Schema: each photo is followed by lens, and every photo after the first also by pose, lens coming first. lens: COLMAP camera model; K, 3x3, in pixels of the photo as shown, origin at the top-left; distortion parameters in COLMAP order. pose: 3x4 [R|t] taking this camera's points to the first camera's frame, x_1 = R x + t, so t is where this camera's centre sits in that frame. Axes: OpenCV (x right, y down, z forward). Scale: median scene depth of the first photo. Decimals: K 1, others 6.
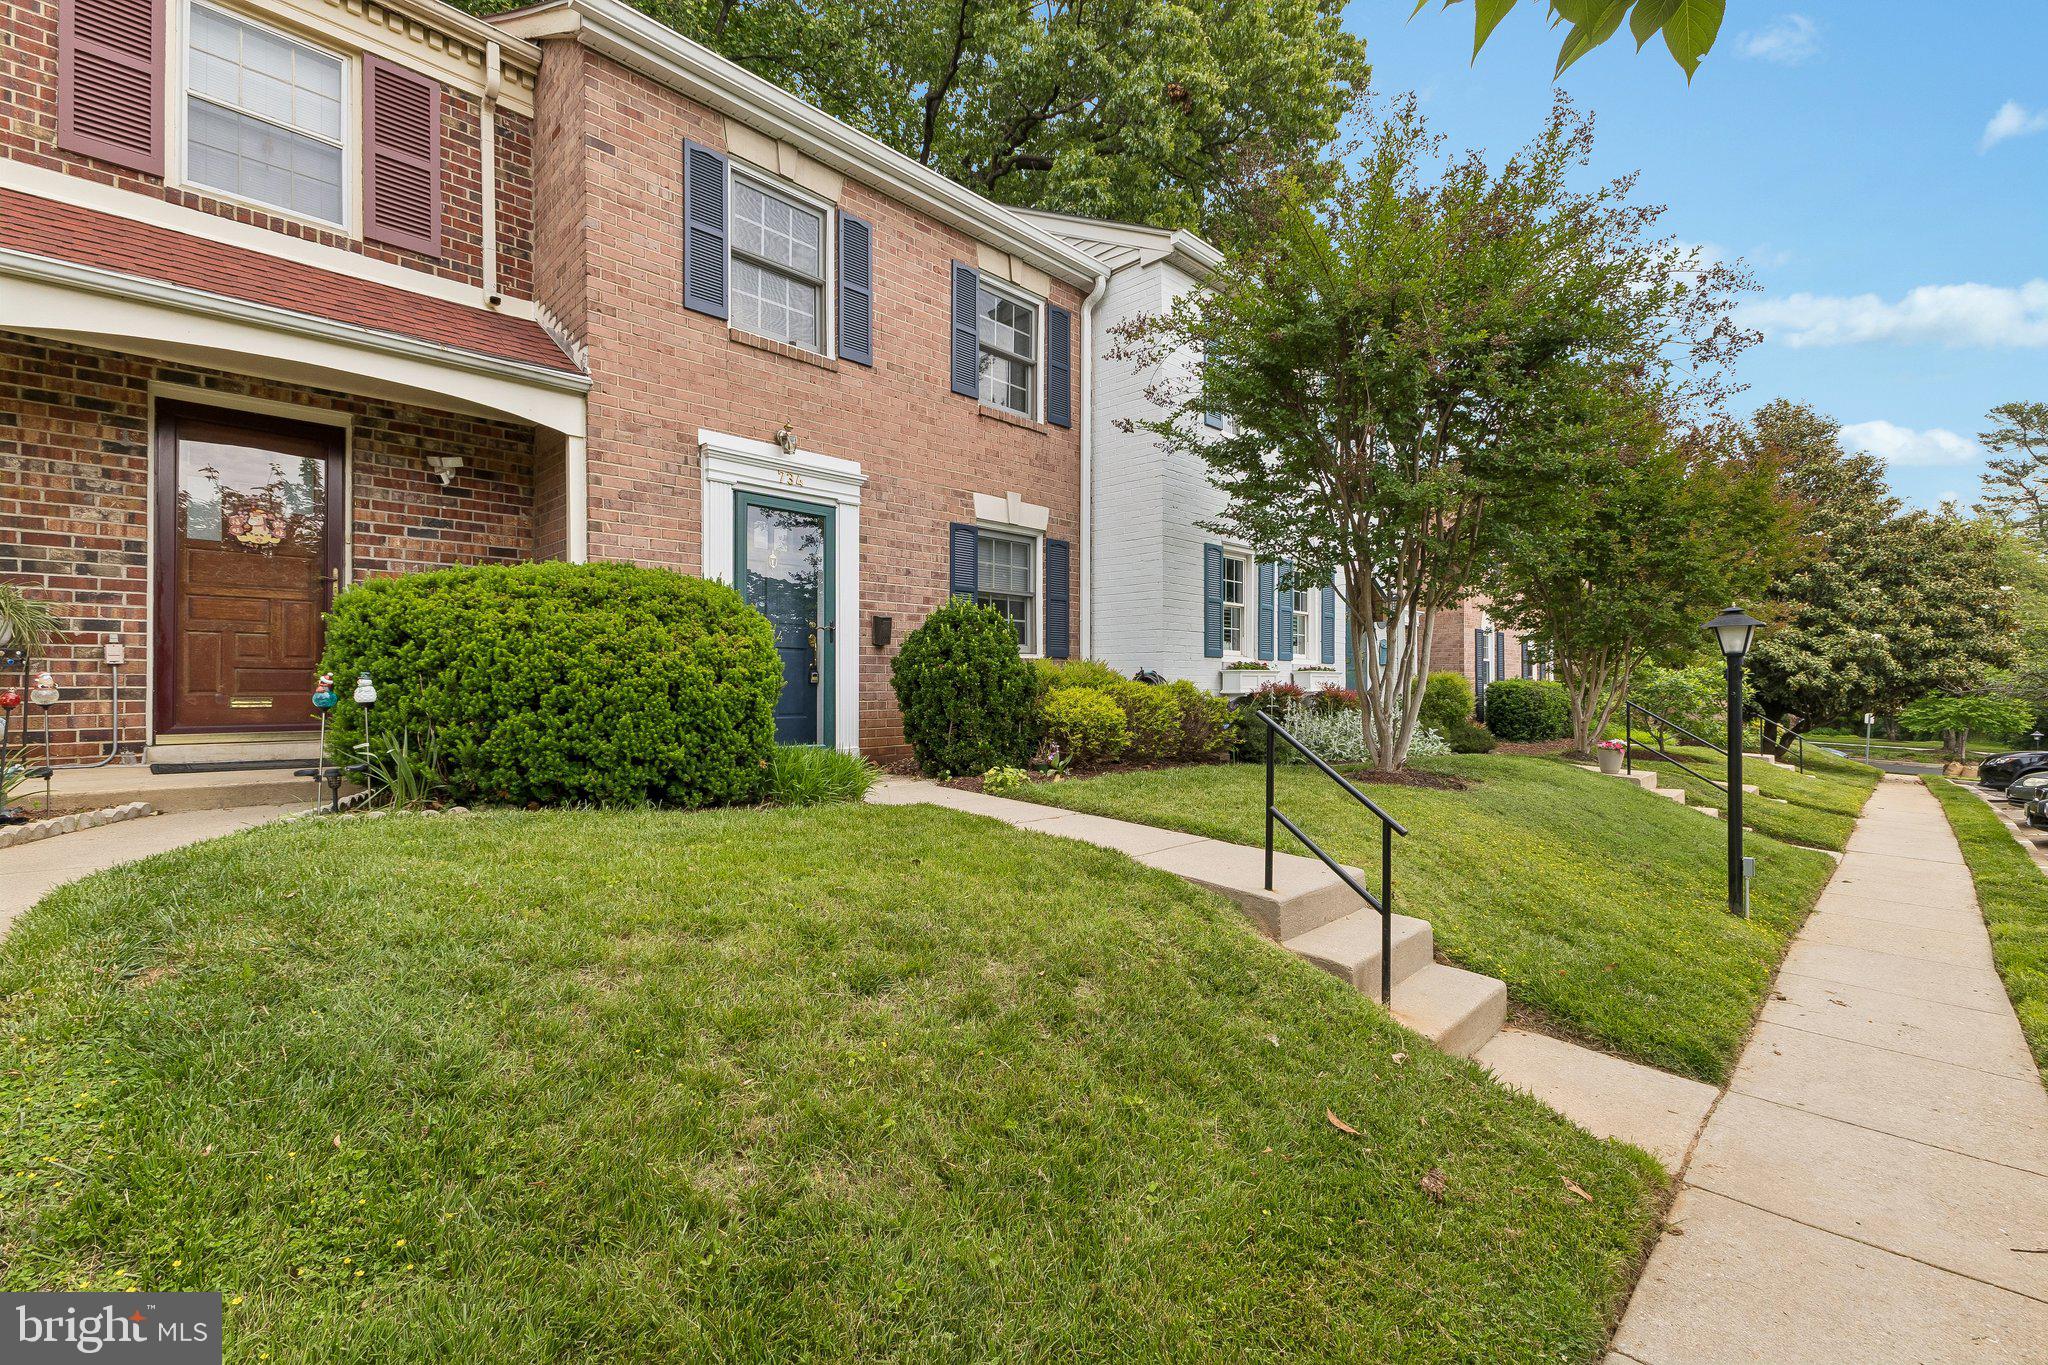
lens RADIAL K [[856.6, 0, 1038.2], [0, 856.6, 689.4], [0, 0, 1]] dist [-0.001123, -0.000254]
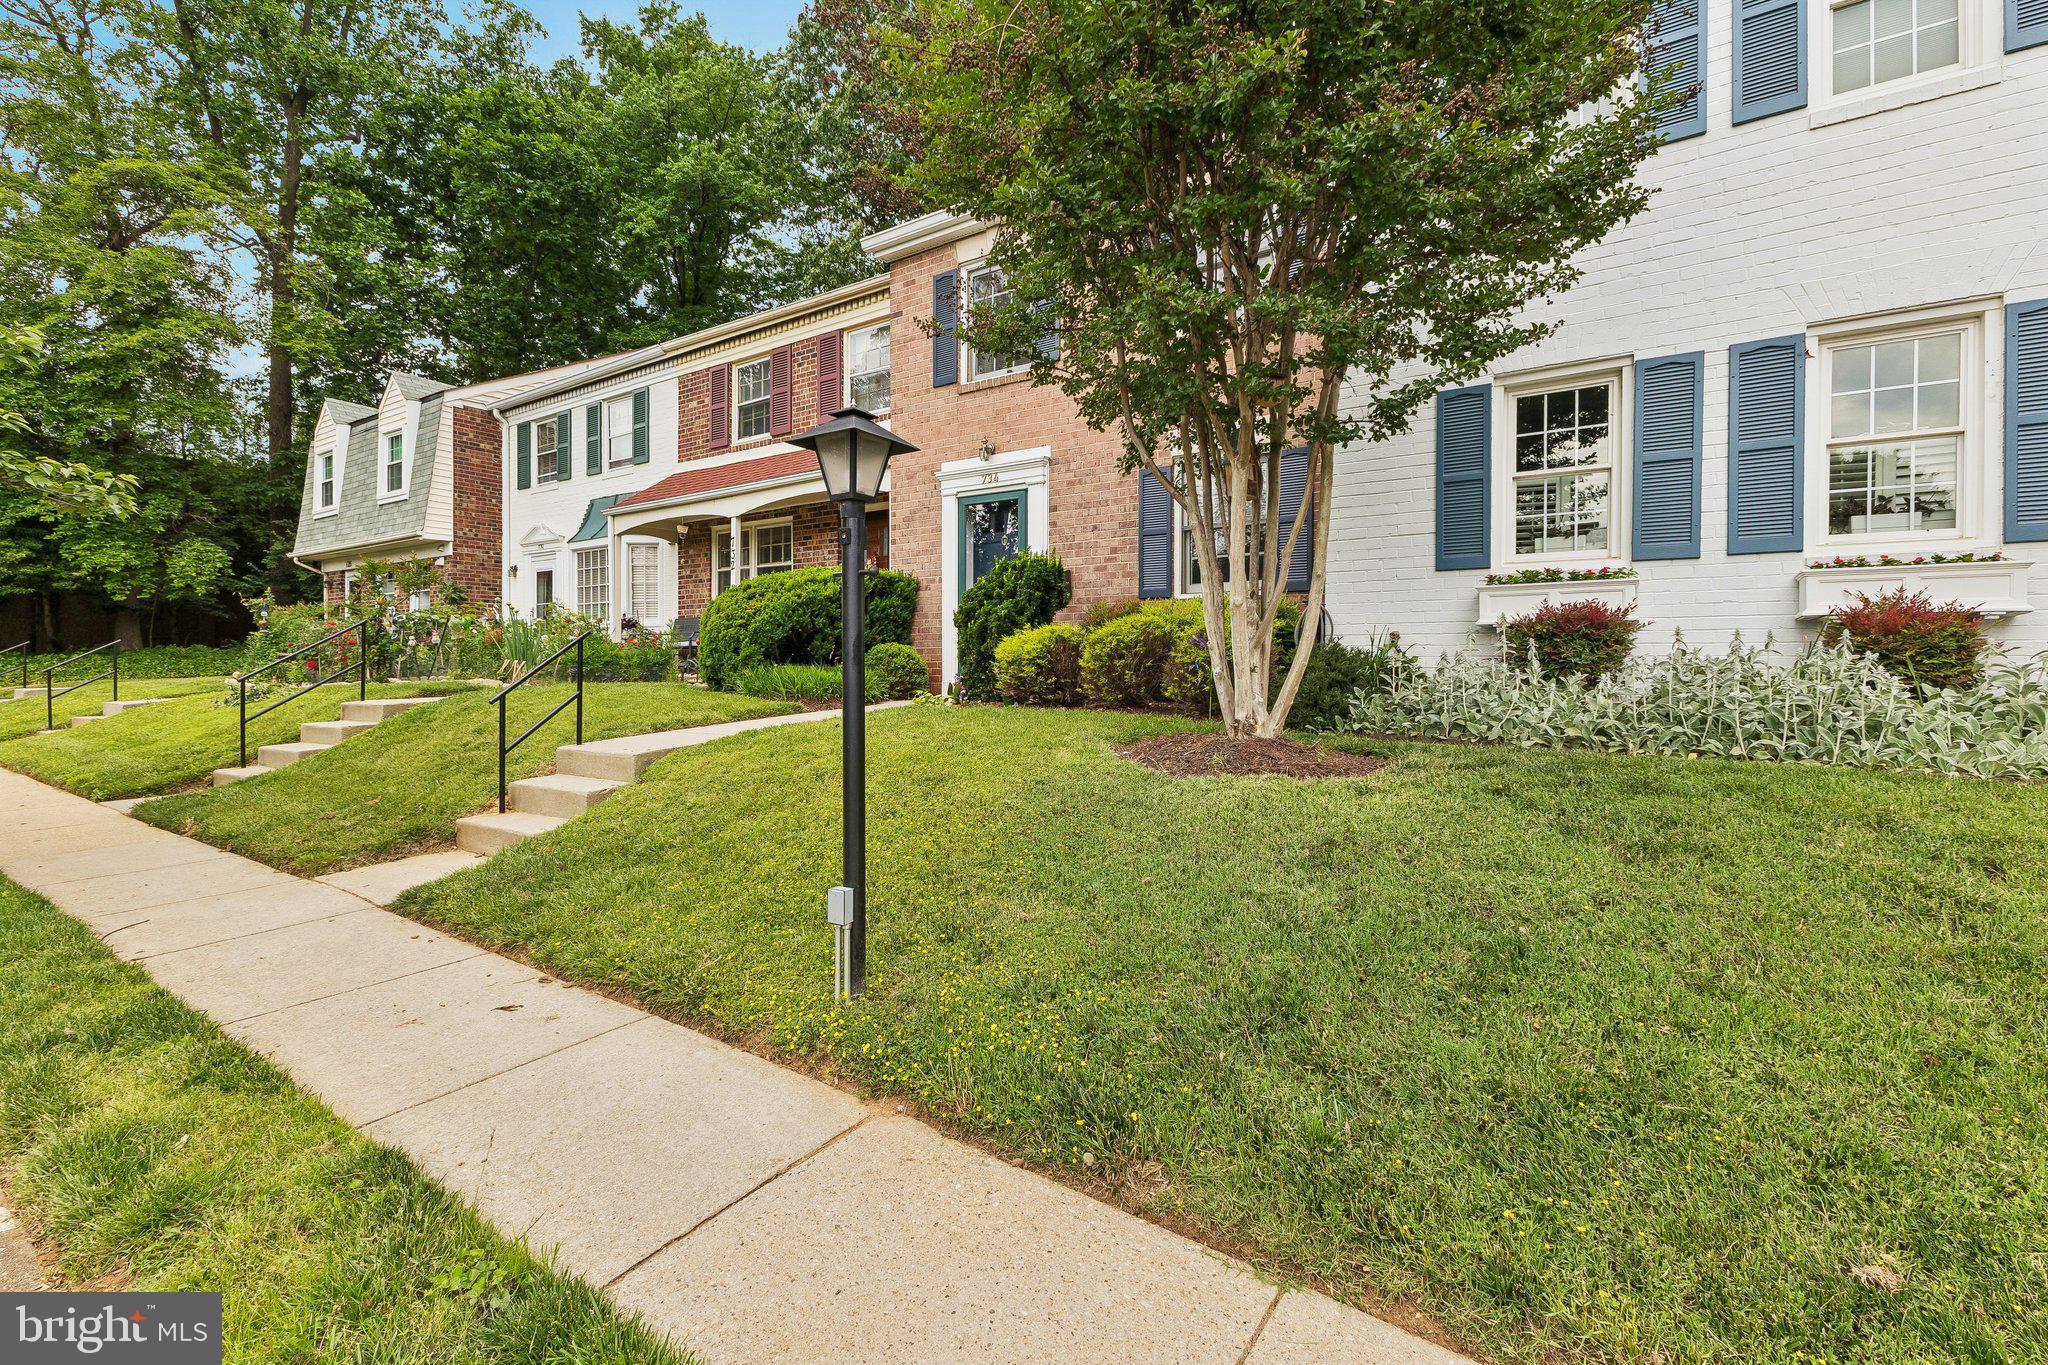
lens RADIAL K [[909.0, 0, 1024.0], [0, 909.0, 682.5], [0, 0, 1]] dist [0.002718, 0.000232]
pose [[0.180316, 0.020031, -0.983405, 1.135143], [-0.003558, 0.999799, 0.019713, 0.046403], [0.983602, -0.000056, 0.180351, 0.797500]]
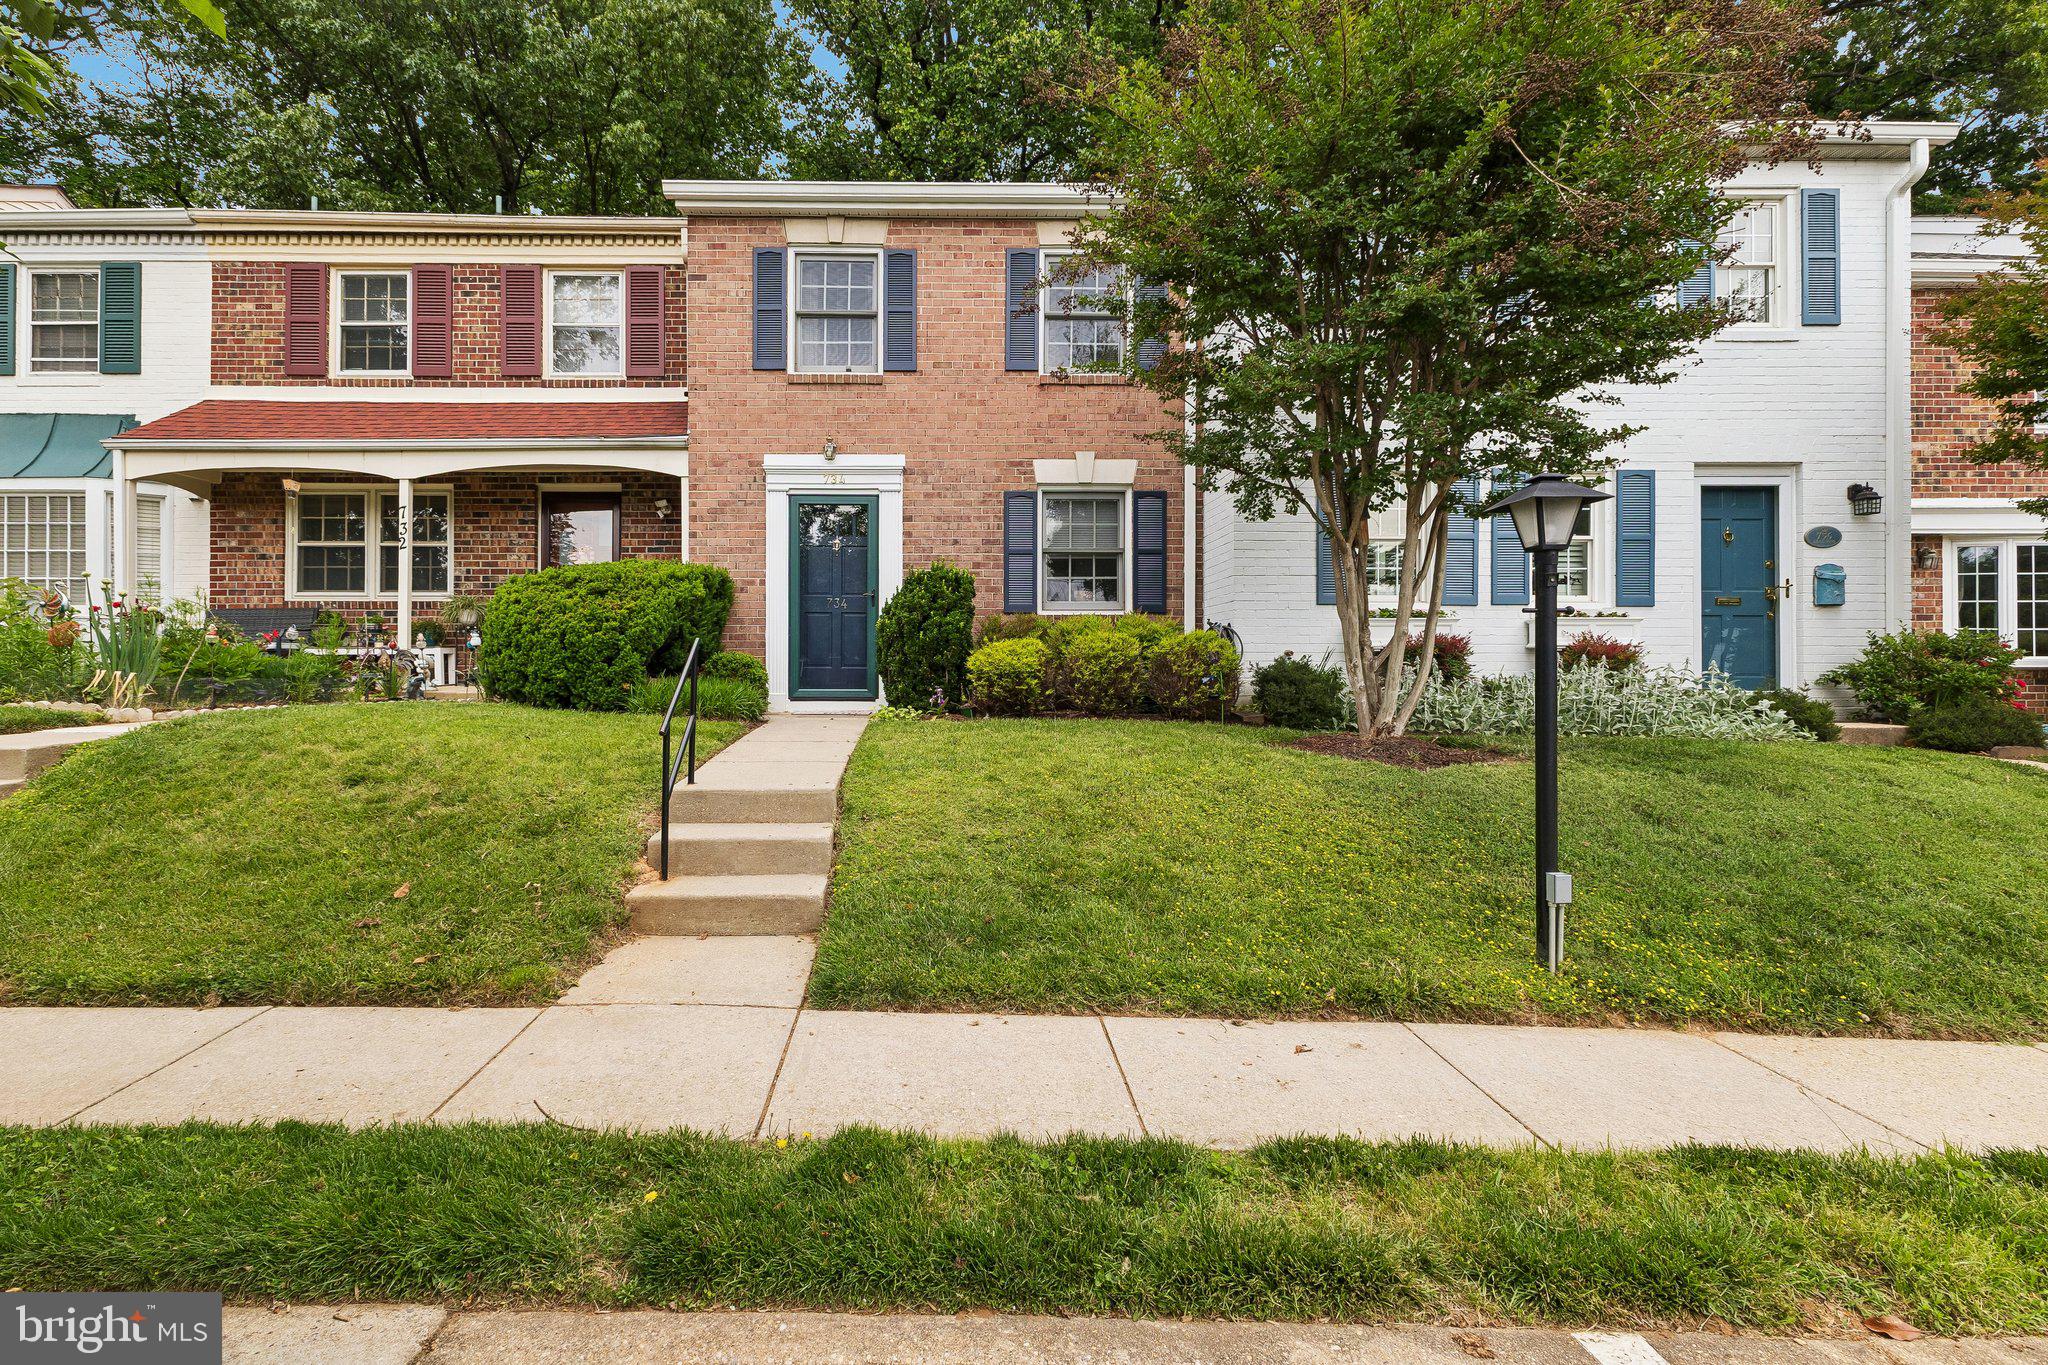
lens RADIAL K [[896.8, 0, 1029.8], [0, 896.8, 674.0], [0, 0, 1]] dist [0.003231, 0.000438]
pose [[0.719077, 0.003466, -0.694922, 0.853044], [-0.002634, 0.999994, 0.002262, 0.040728], [0.694925, 0.000204, 0.719082, 0.243274]]
